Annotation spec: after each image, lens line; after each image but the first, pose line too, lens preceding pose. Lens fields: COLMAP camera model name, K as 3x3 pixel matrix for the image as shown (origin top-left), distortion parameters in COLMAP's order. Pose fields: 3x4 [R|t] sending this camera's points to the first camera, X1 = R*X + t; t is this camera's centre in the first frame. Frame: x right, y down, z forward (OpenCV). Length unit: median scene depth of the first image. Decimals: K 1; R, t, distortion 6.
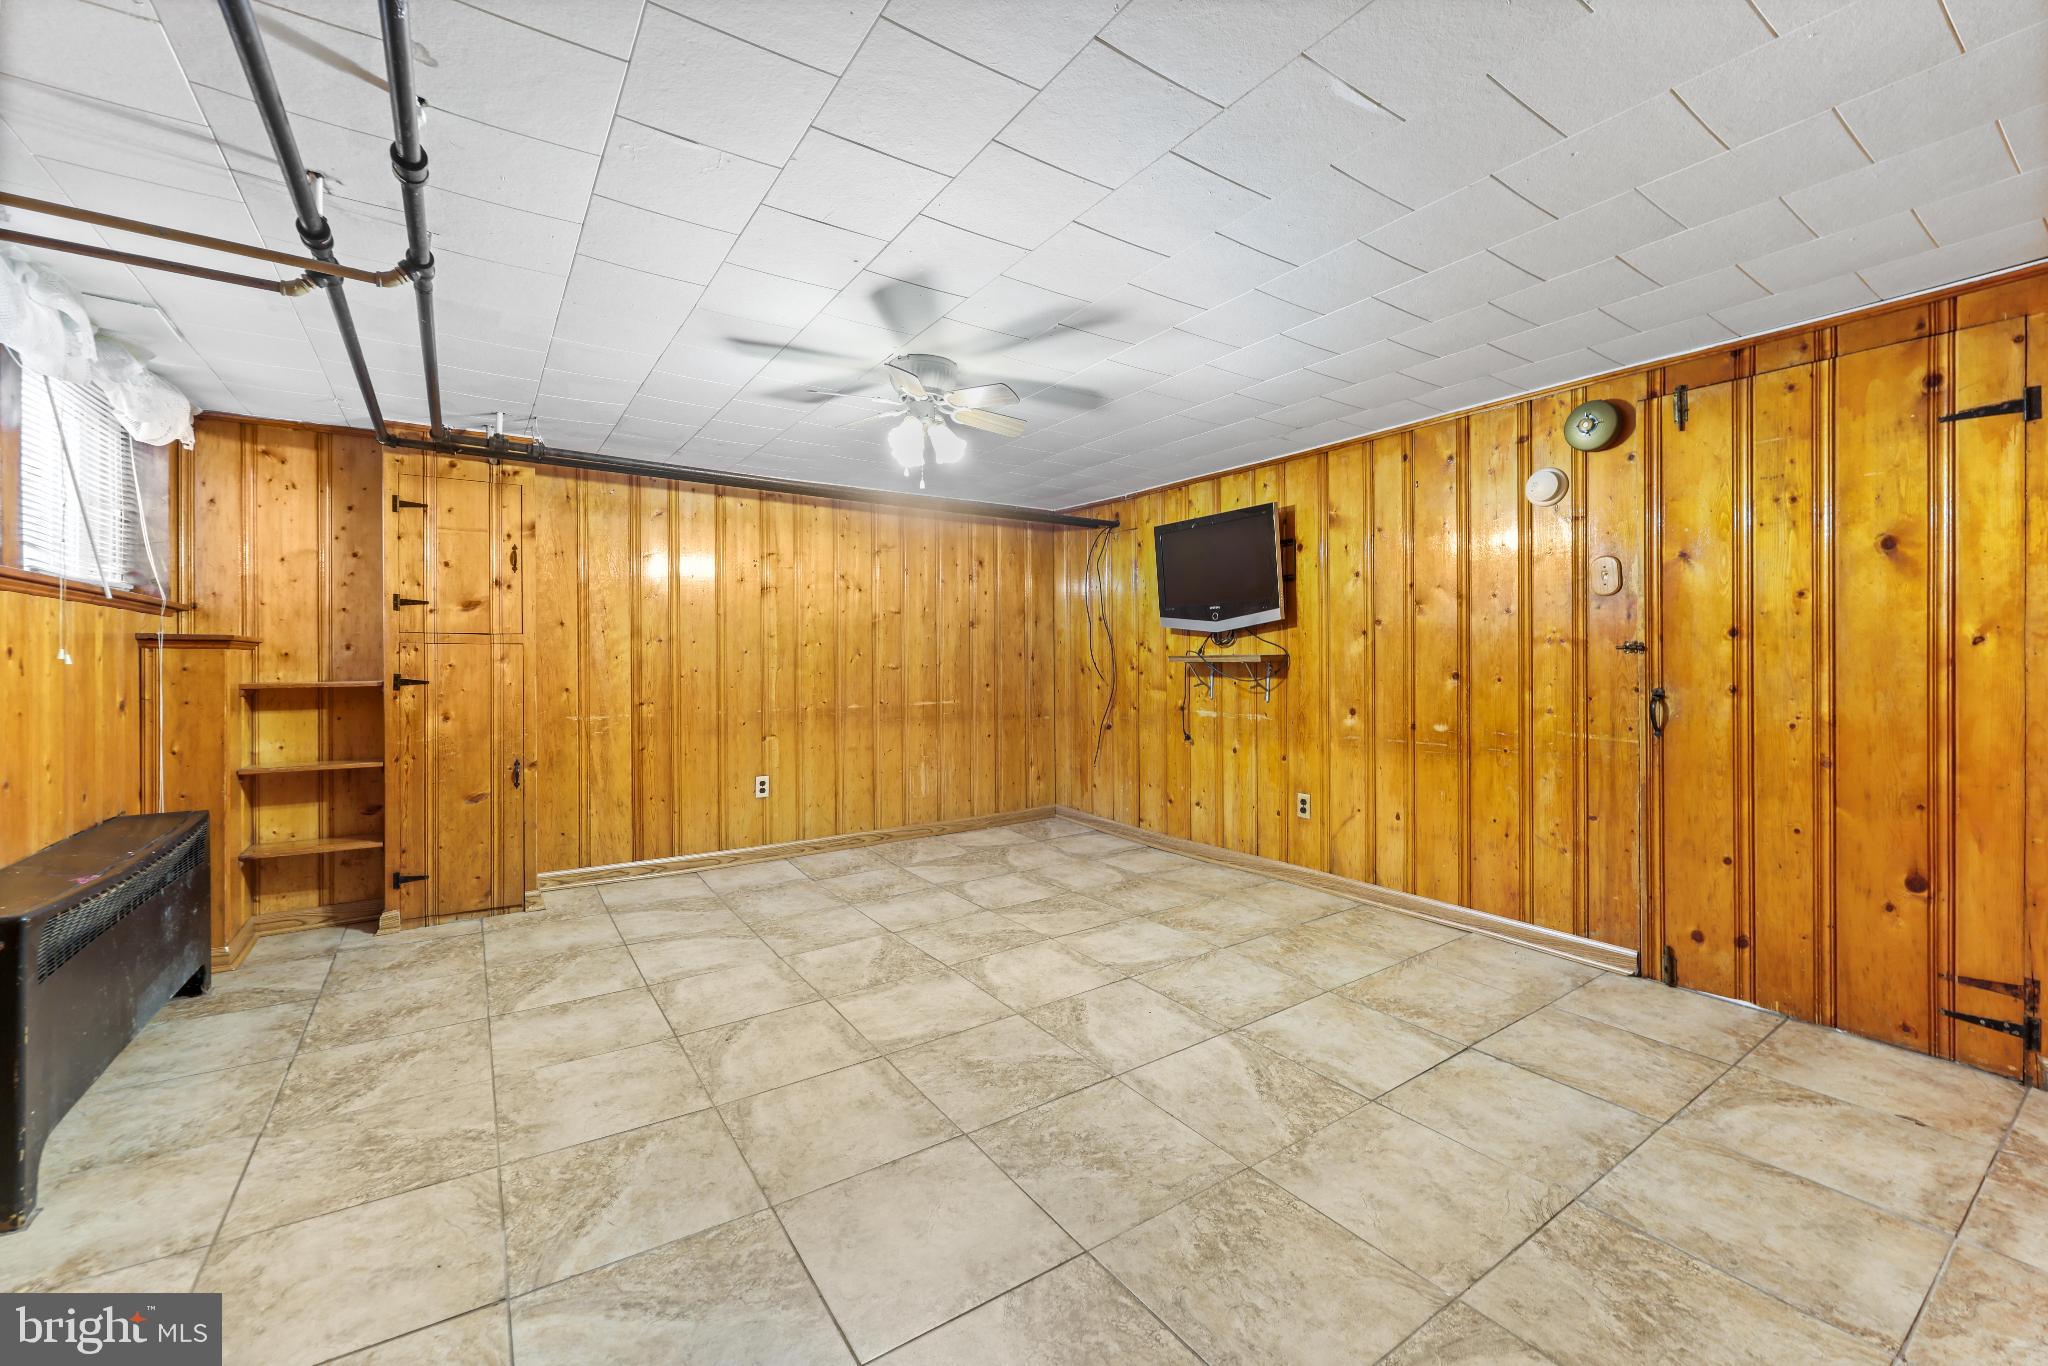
lens RADIAL K [[828.4, 0, 1022.5], [0, 828.4, 662.5], [0, 0, 1]] dist [0.000992, -0.000132]
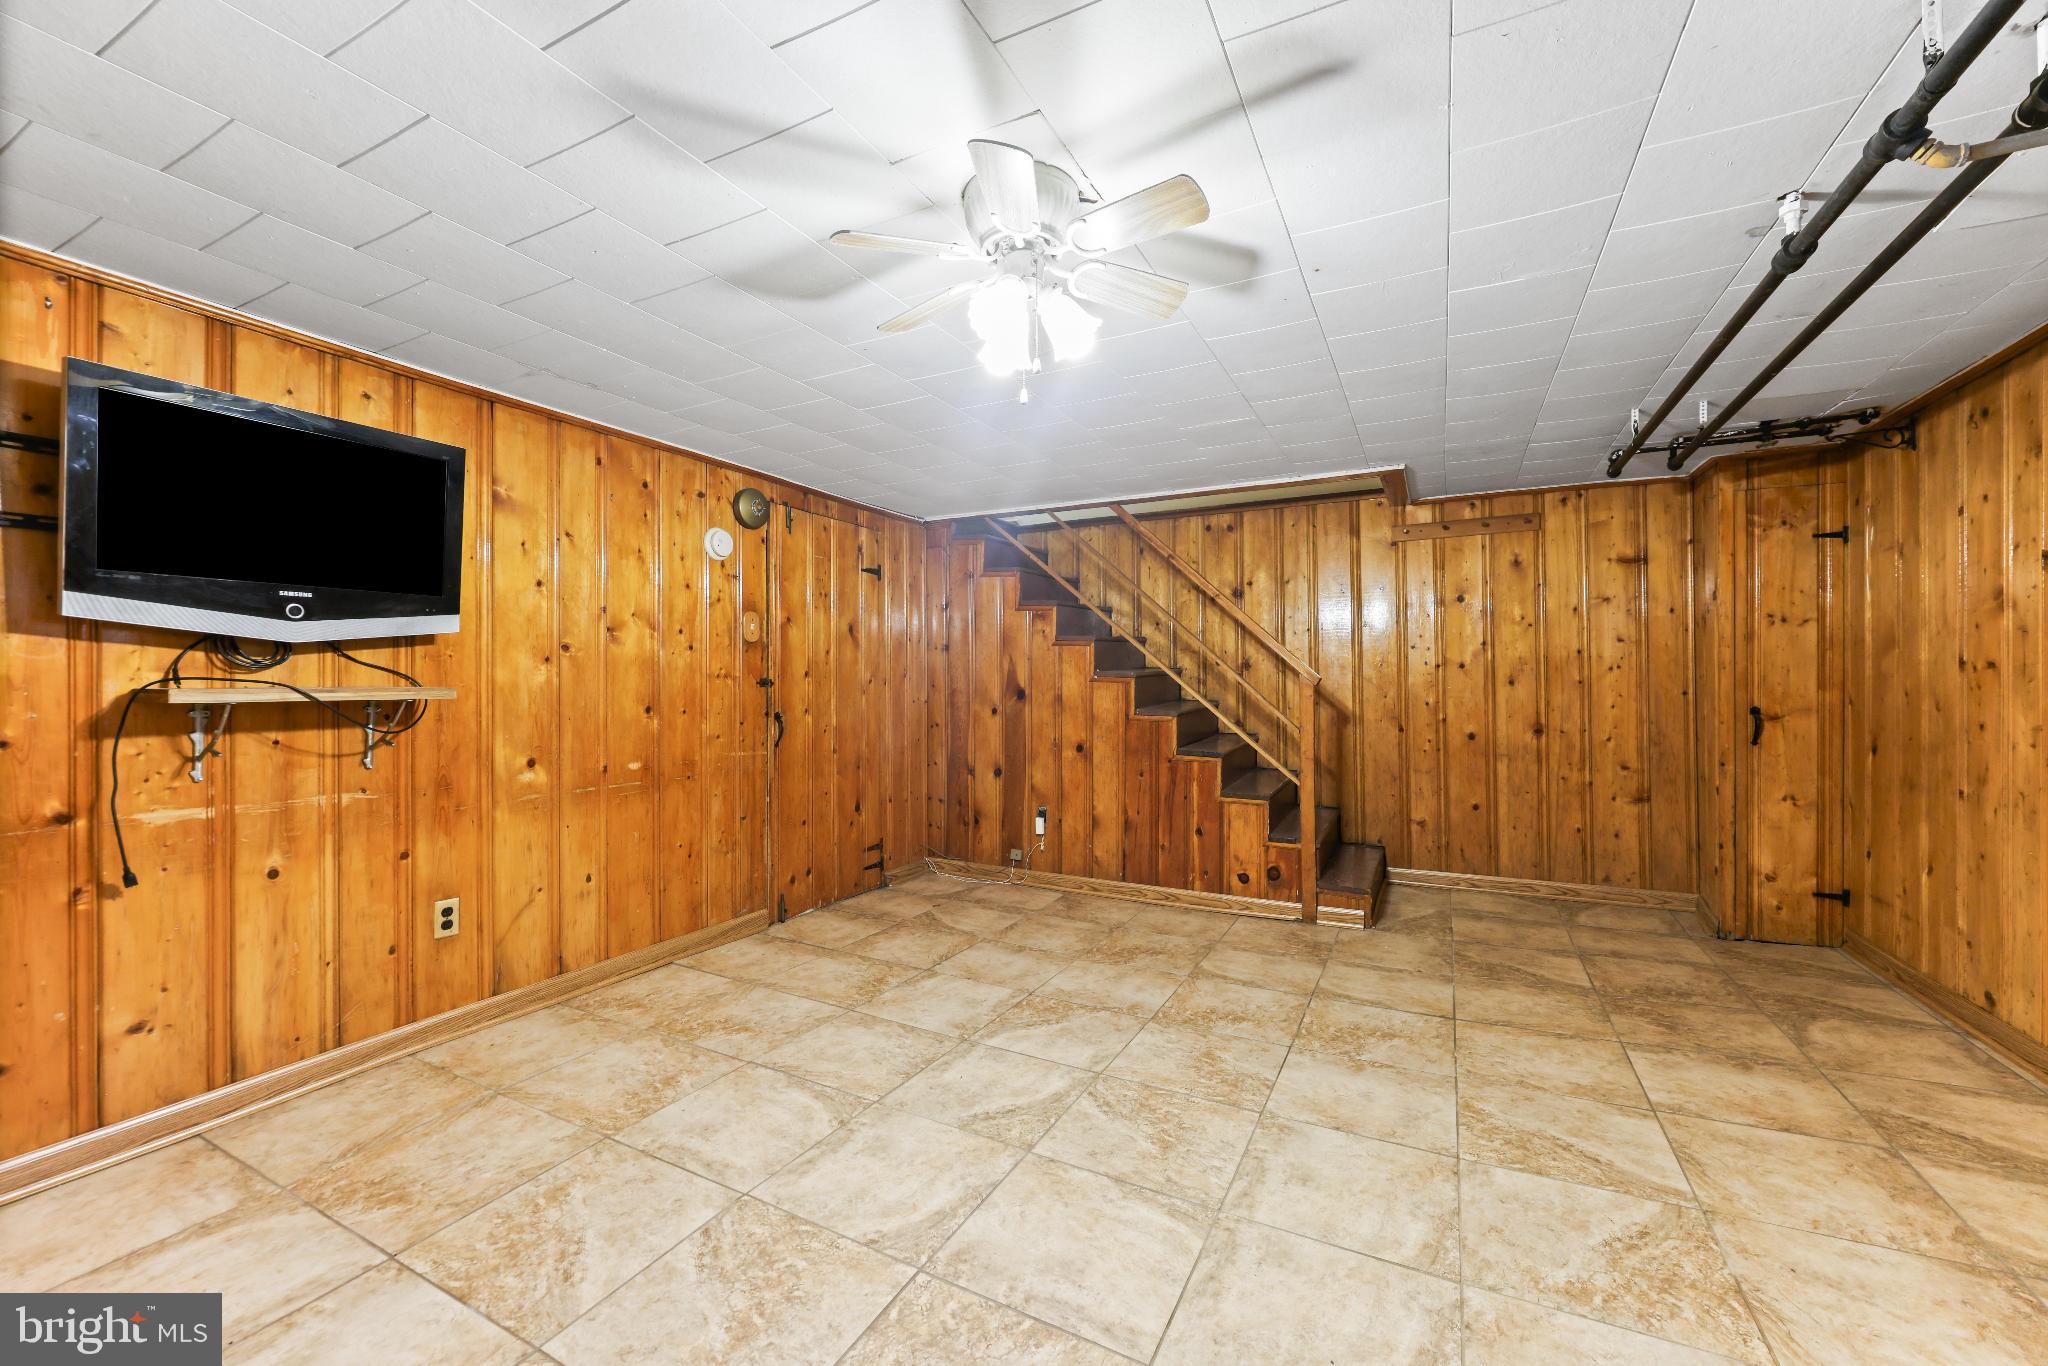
lens RADIAL K [[828.4, 0, 1012.1], [0, 828.4, 685.8], [0, 0, 1]] dist [0.000992, -0.000132]
pose [[-0.476351, 0.005448, 0.879238, -0.570486], [0.009041, 0.999958, -0.001298, -0.007239], [-0.879209, 0.007331, -0.476380, 1.160849]]
